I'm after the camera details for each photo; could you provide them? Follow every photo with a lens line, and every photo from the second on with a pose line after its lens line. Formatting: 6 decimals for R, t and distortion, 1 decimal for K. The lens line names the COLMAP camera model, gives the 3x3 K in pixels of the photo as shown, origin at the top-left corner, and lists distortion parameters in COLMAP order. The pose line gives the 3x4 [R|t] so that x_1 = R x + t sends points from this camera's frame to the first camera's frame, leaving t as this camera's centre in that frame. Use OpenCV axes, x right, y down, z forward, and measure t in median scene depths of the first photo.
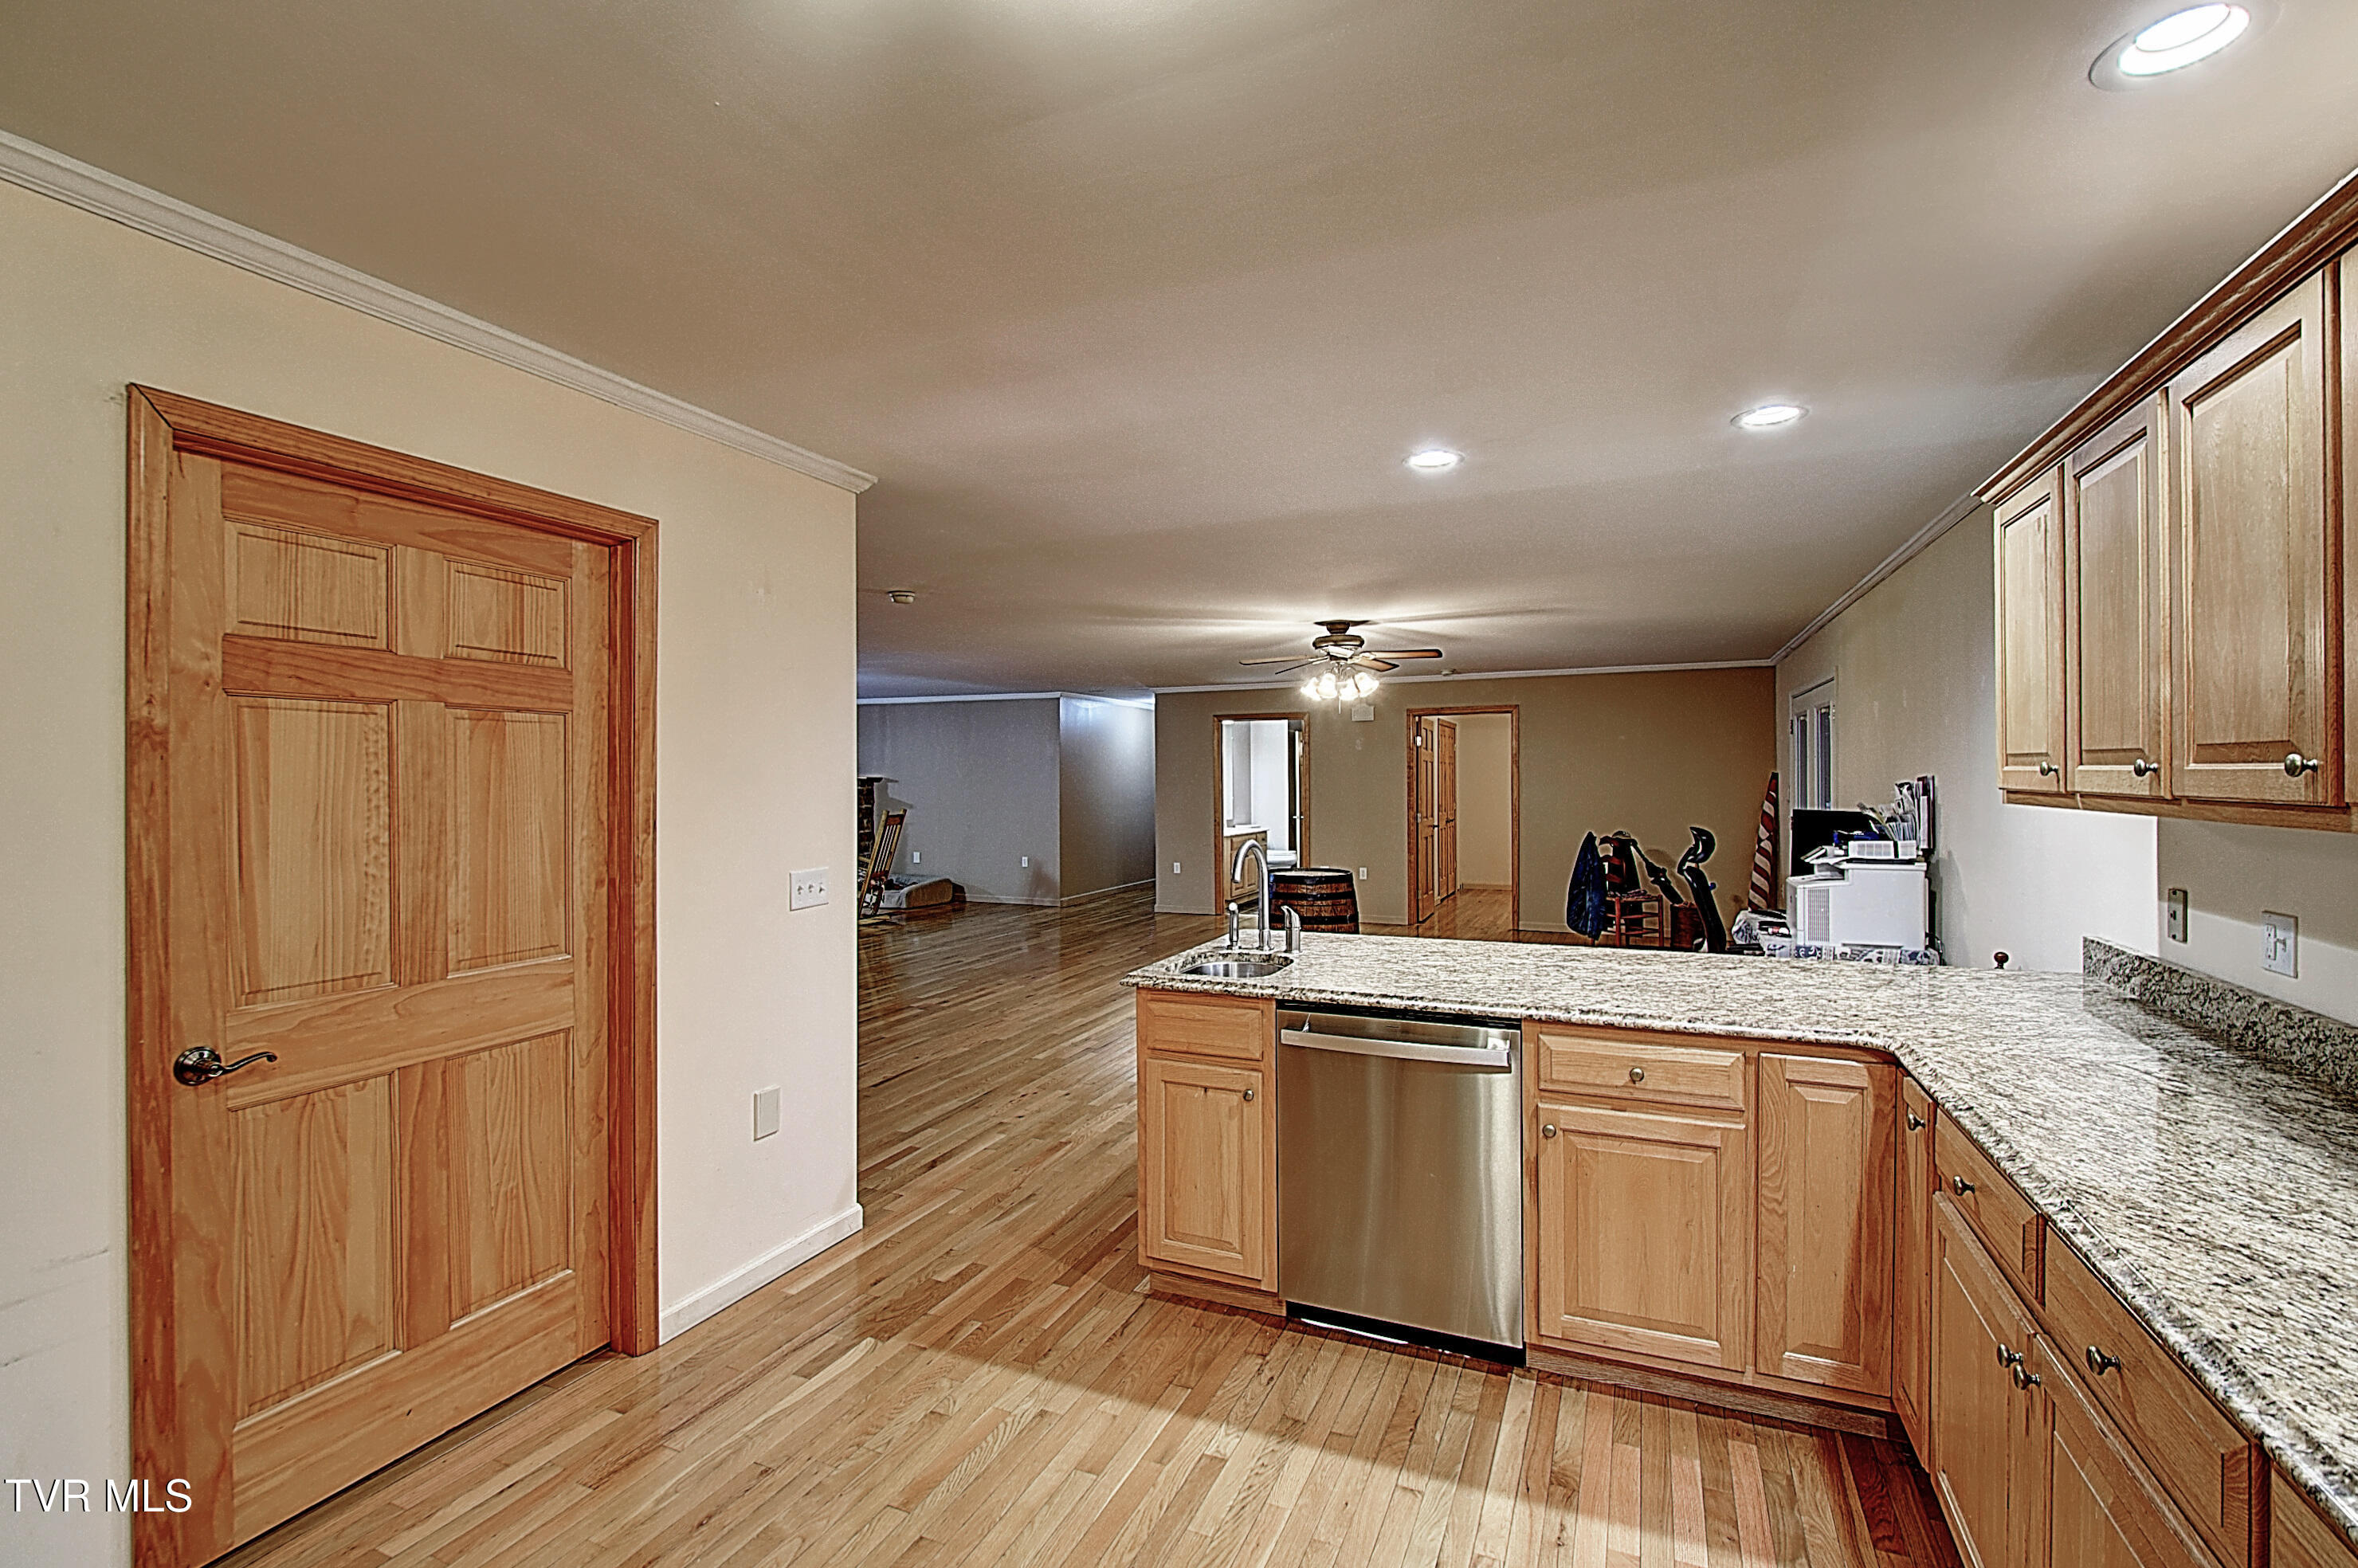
lens RADIAL K [[1057.7, 0, 1170.4], [0, 1057.7, 772.7], [0, 0, 1]] dist [0.000193, -0.000498]
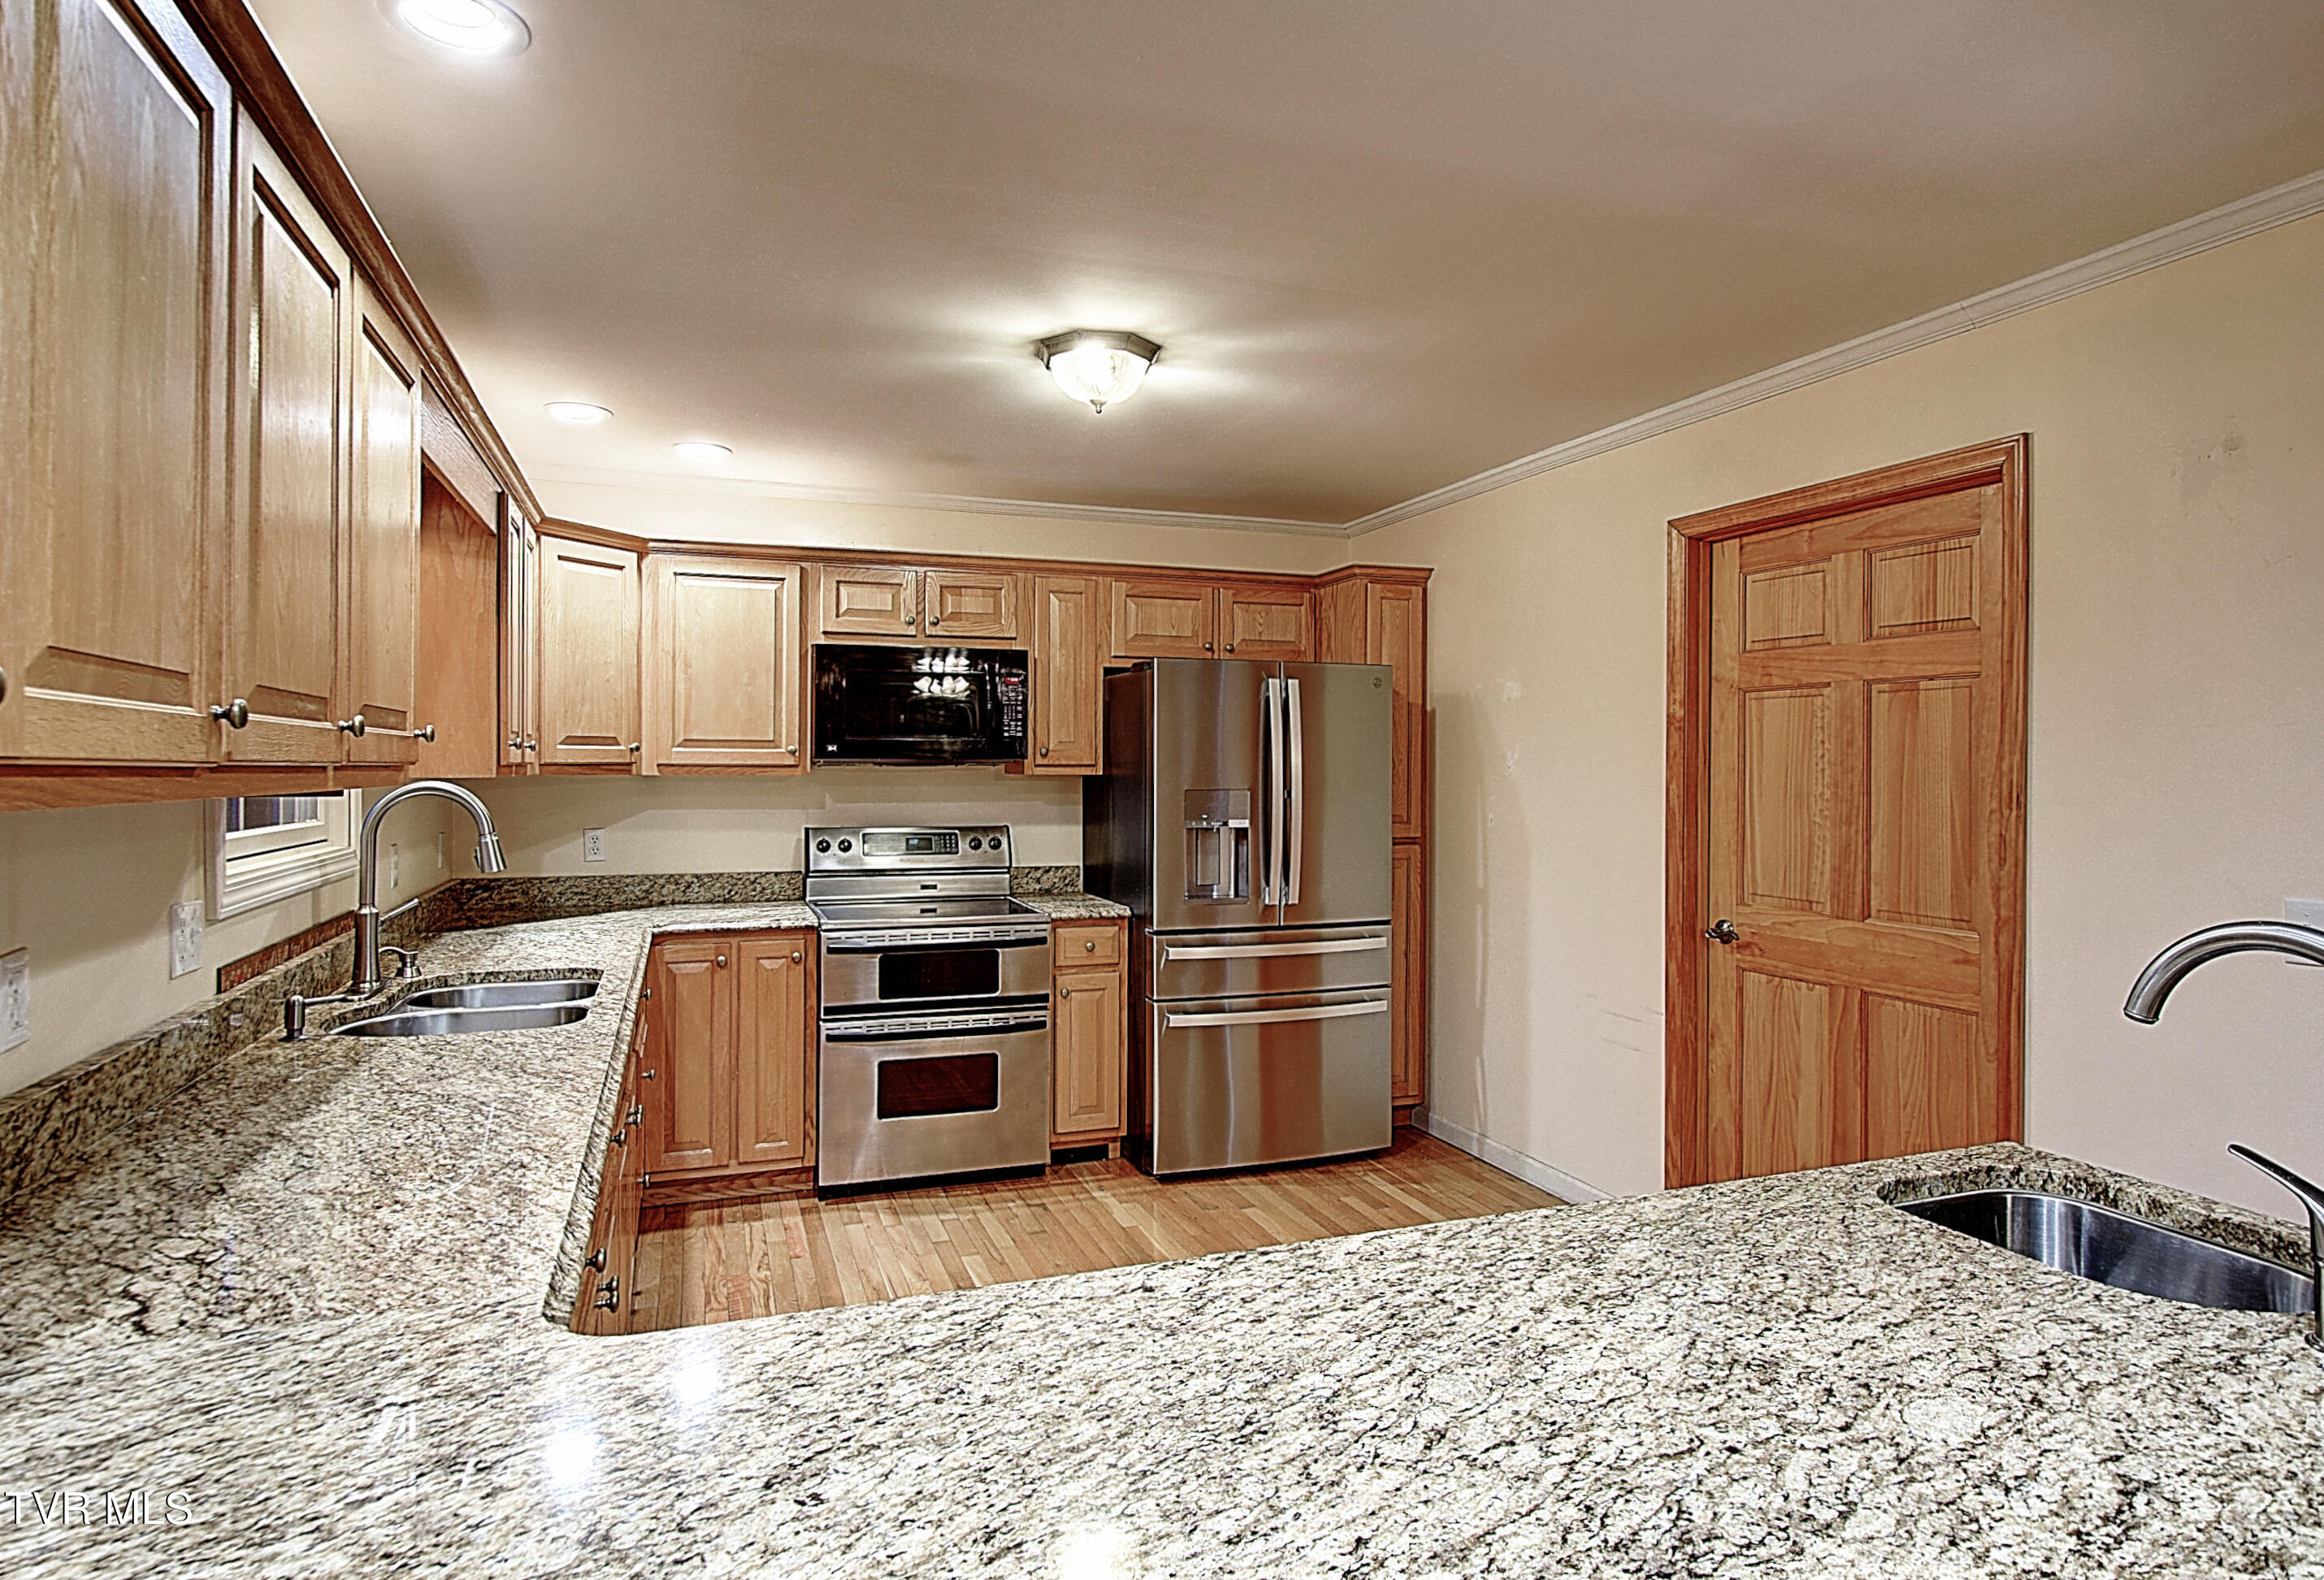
lens RADIAL K [[1271.2, 0, 1133.6], [0, 1271.2, 757.4], [0, 0, 1]] dist [-0.005440, 0.000728]
pose [[-0.733132, -0.000709, -0.680086, 0.831481], [0.004383, 0.999974, -0.005767, 0.021869], [0.680072, -0.007209, -0.733110, 1.484893]]
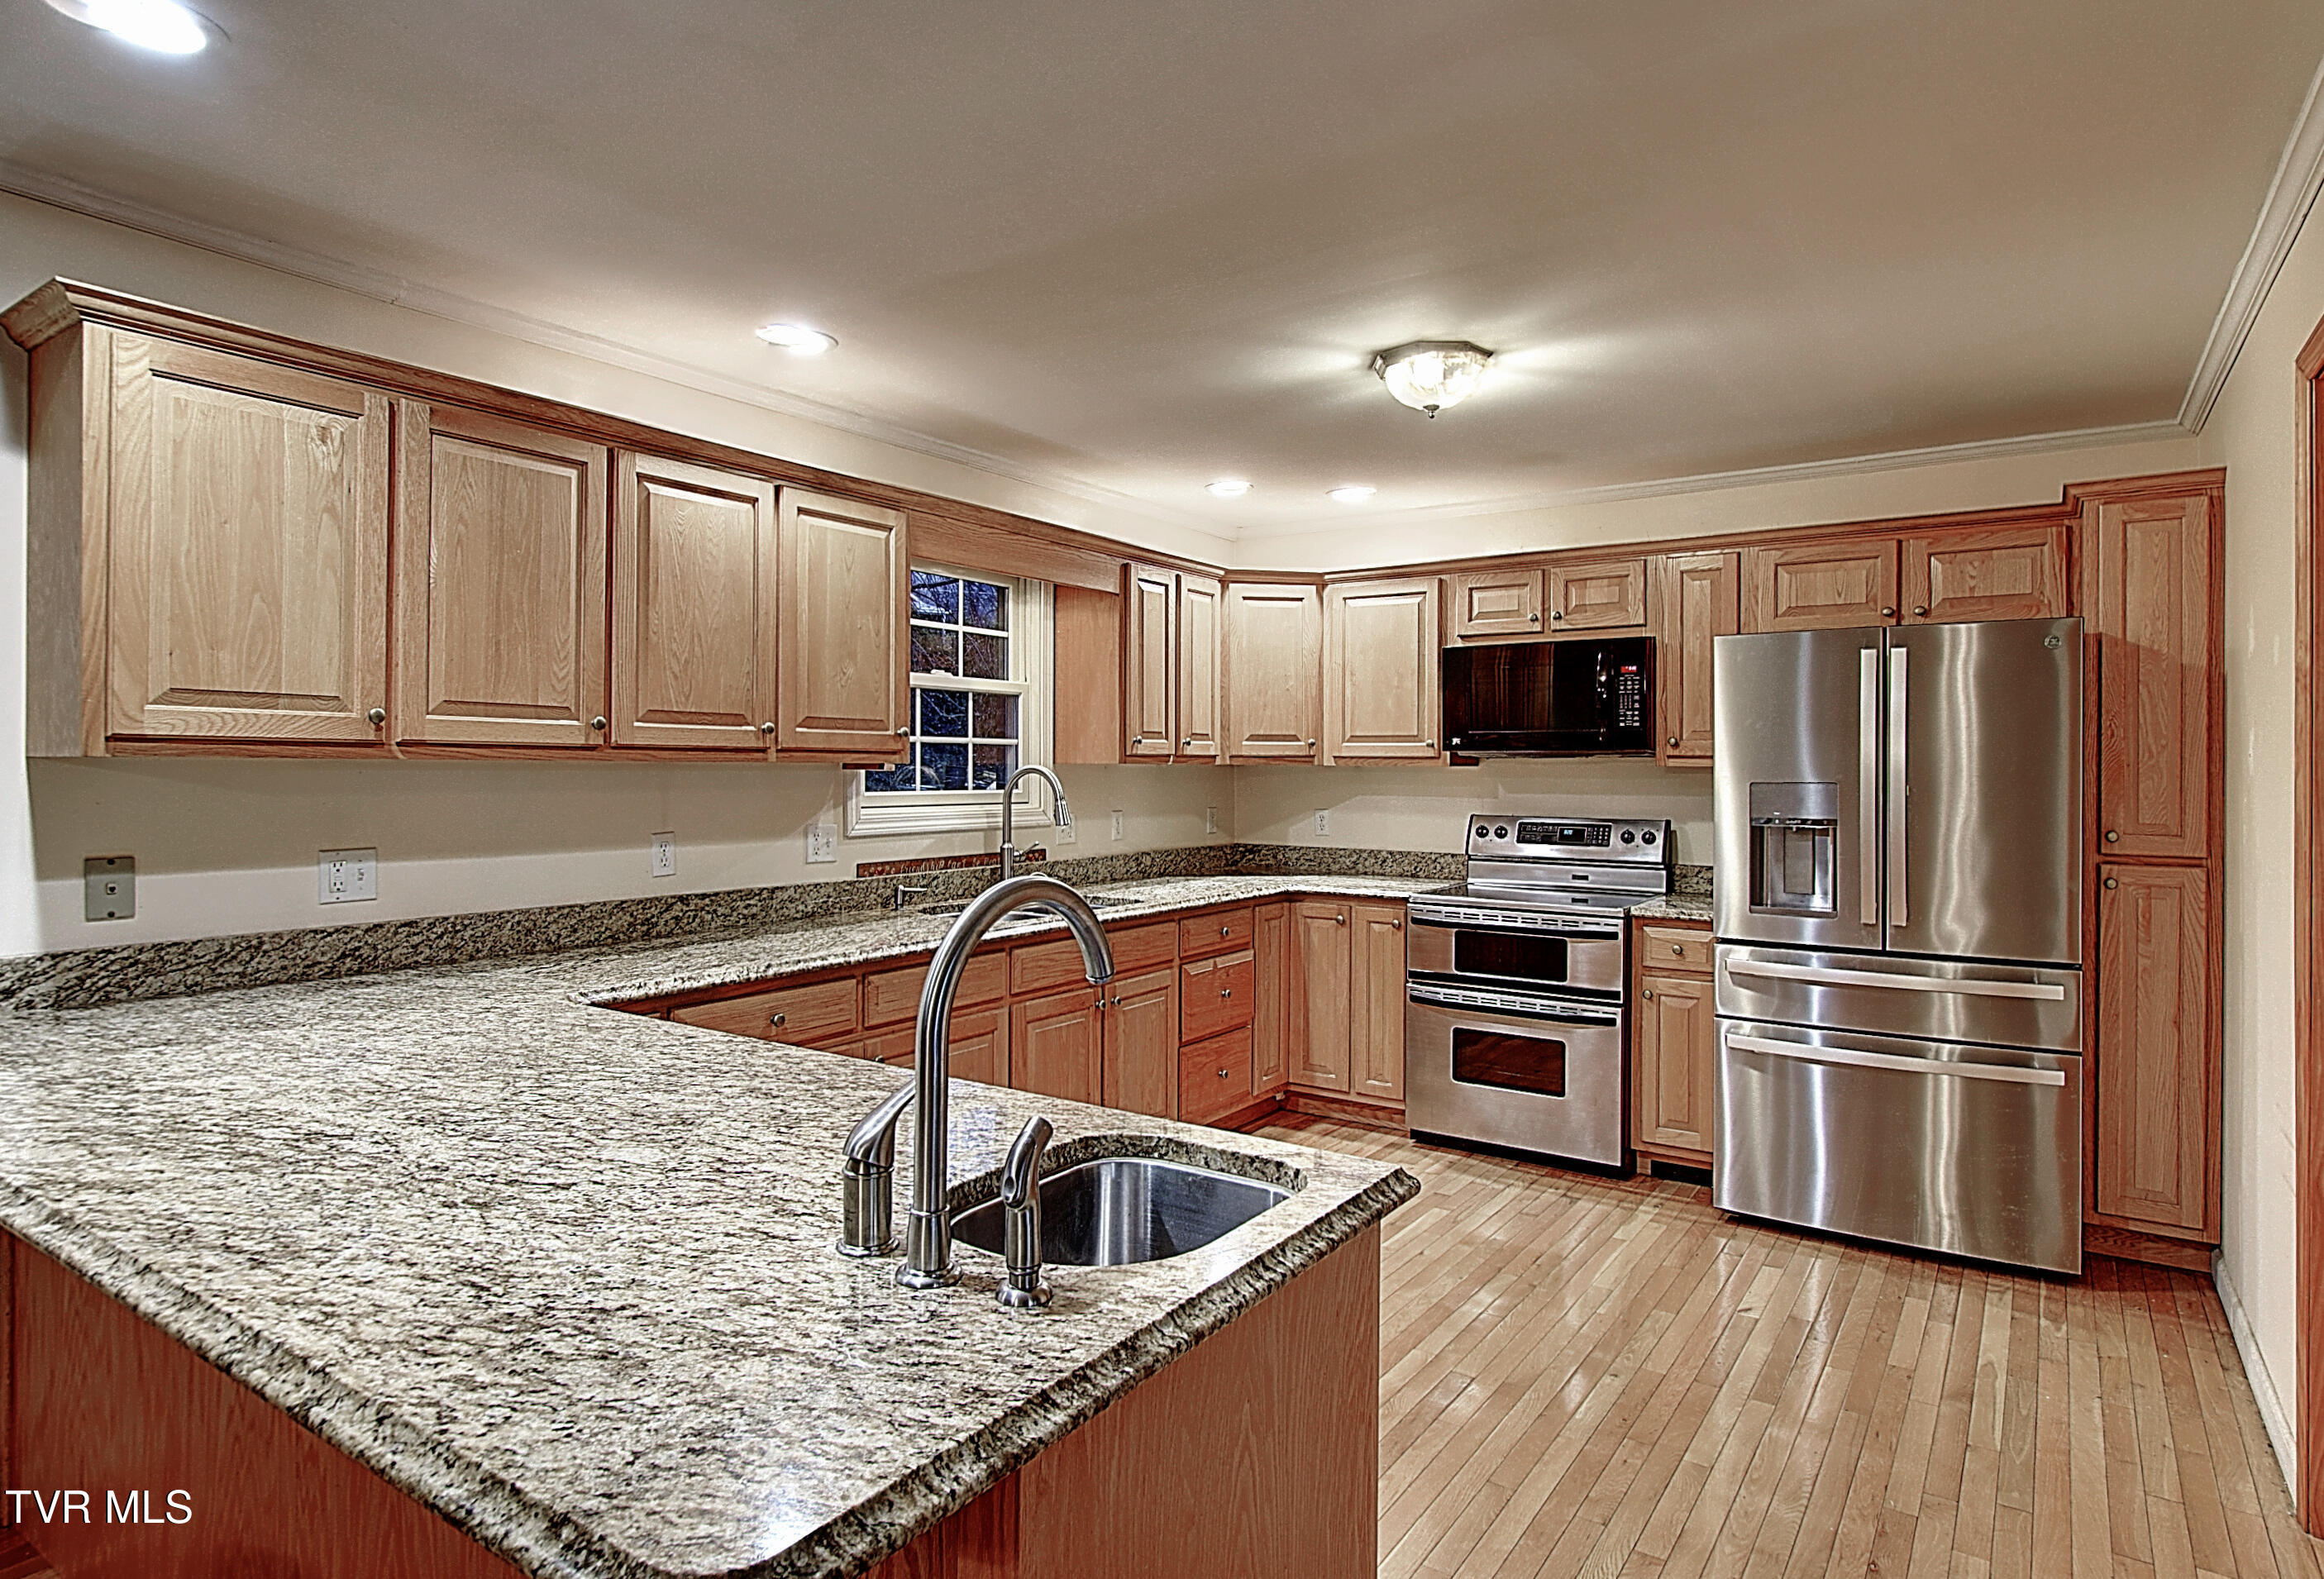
lens RADIAL K [[1271.3, 0, 1133.6], [0, 1271.3, 756.9], [0, 0, 1]] dist [-0.005440, 0.000728]
pose [[-0.977919, 0.001722, 0.208978, -0.054244], [-0.000916, 0.999921, -0.012527, 0.047643], [-0.208983, -0.012442, -0.977840, 1.945709]]
